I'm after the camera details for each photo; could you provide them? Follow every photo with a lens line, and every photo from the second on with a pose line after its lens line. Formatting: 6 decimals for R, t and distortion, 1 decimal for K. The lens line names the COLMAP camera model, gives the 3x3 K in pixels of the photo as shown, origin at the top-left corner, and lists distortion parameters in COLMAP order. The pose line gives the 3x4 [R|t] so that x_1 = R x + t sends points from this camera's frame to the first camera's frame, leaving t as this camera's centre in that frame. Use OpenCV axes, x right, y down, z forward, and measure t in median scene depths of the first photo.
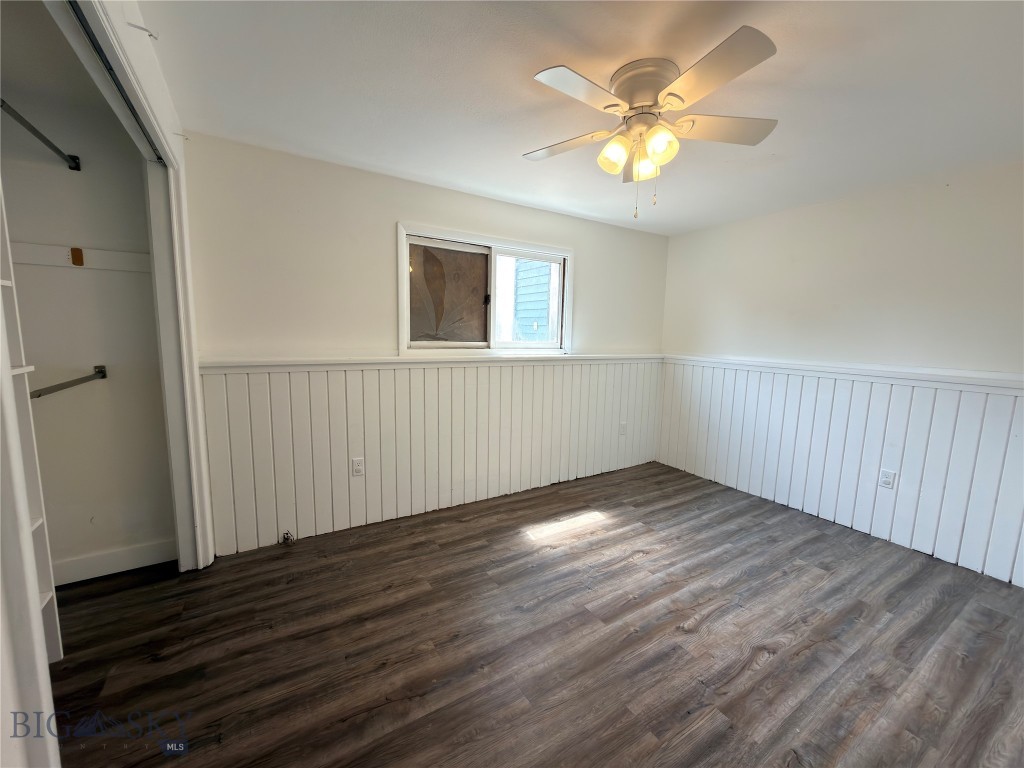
lens RADIAL K [[407.6, 0, 513.3], [0, 407.6, 383.5], [0, 0, 1]] dist [0.000726, 0.000405]
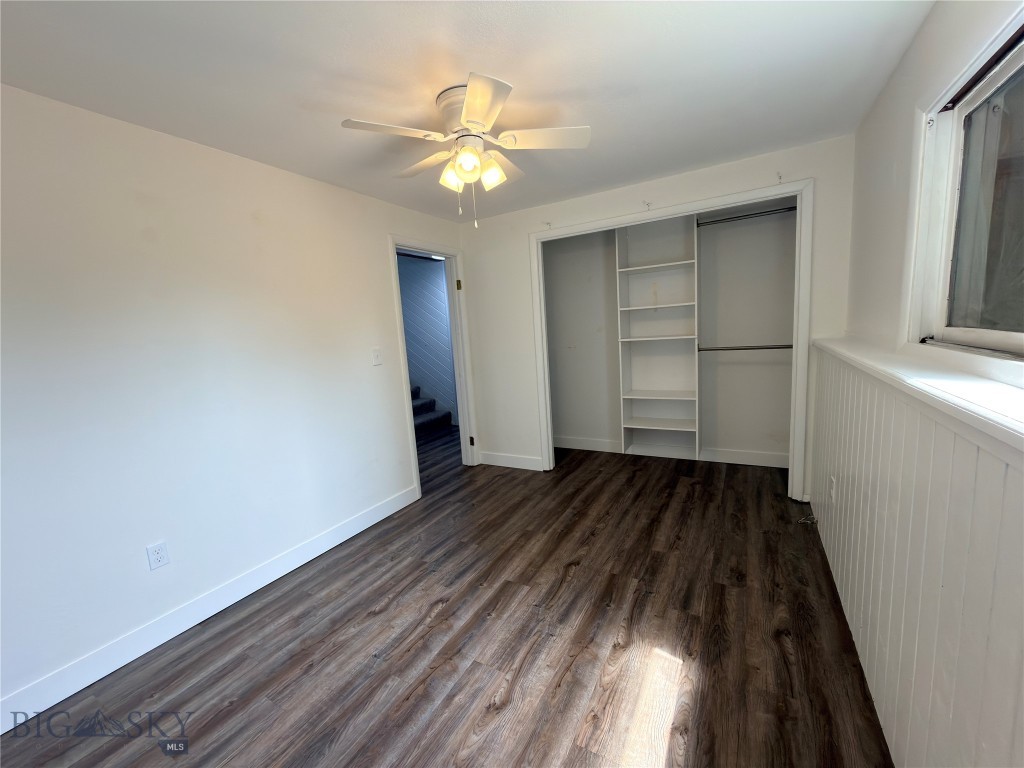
lens RADIAL K [[407.6, 0, 513.3], [0, 407.6, 383.5], [0, 0, 1]] dist [0.000726, 0.000405]
pose [[-0.878738, 0.097852, -0.467166, 0.679430], [-0.015729, 0.972292, 0.233240, -0.222966], [0.477044, 0.212305, -0.852851, 1.831696]]
